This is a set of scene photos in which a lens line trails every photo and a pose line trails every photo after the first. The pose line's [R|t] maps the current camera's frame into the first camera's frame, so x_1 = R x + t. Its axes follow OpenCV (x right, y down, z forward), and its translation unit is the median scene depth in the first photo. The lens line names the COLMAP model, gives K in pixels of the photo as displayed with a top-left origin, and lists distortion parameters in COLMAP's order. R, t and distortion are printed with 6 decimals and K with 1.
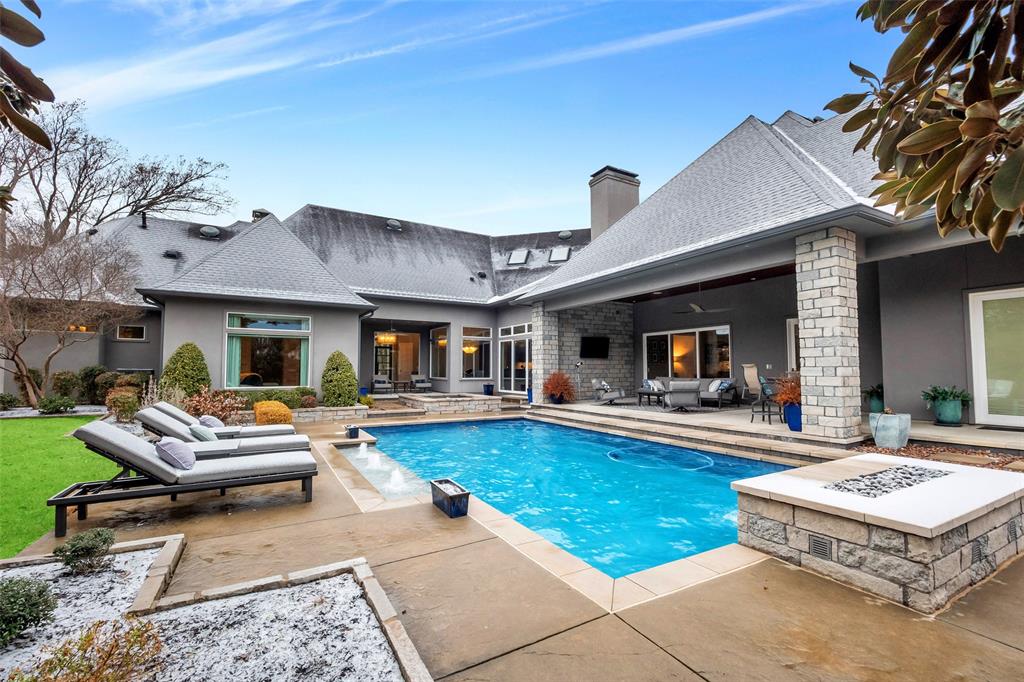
lens RADIAL K [[444.6, 0, 512.0], [0, 444.6, 341.0], [0, 0, 1]] dist [-0.002367, -0.000643]
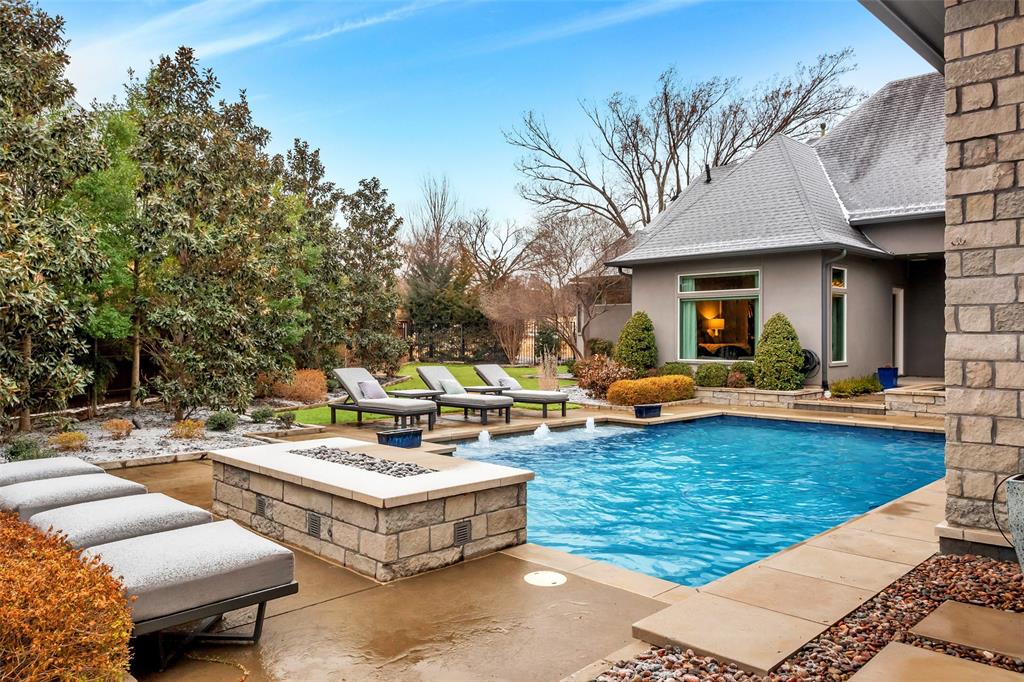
lens RADIAL K [[728.0, 0, 512.0], [0, 728.0, 341.0], [0, 0, 1]] dist [-0.001256, -0.000362]
pose [[0.262621, 0.003561, -0.964893, 0.546618], [0.060826, 0.997943, 0.020239, 0.013889], [0.962980, -0.064006, 0.261864, 0.230073]]
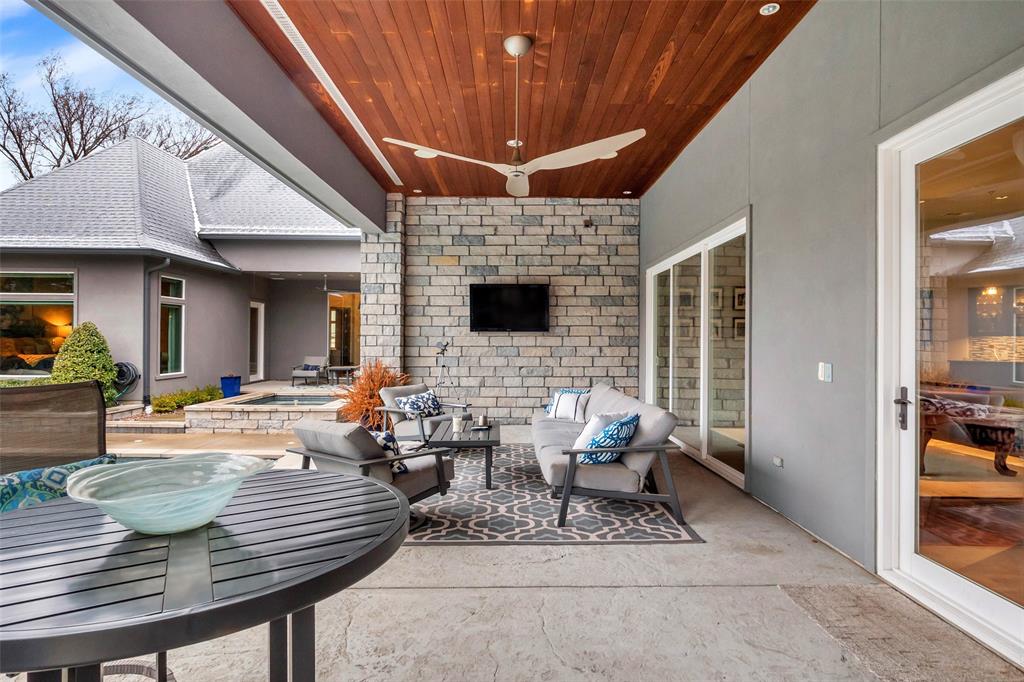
lens RADIAL K [[551.5, 0, 512.0], [0, 551.5, 341.0], [0, 0, 1]] dist [0.000071, -0.000240]
pose [[0.871631, 0.004454, -0.490142, 0.454246], [0.025586, 0.998182, 0.054571, 0.017756], [0.489494, -0.060107, 0.869933, 0.524732]]
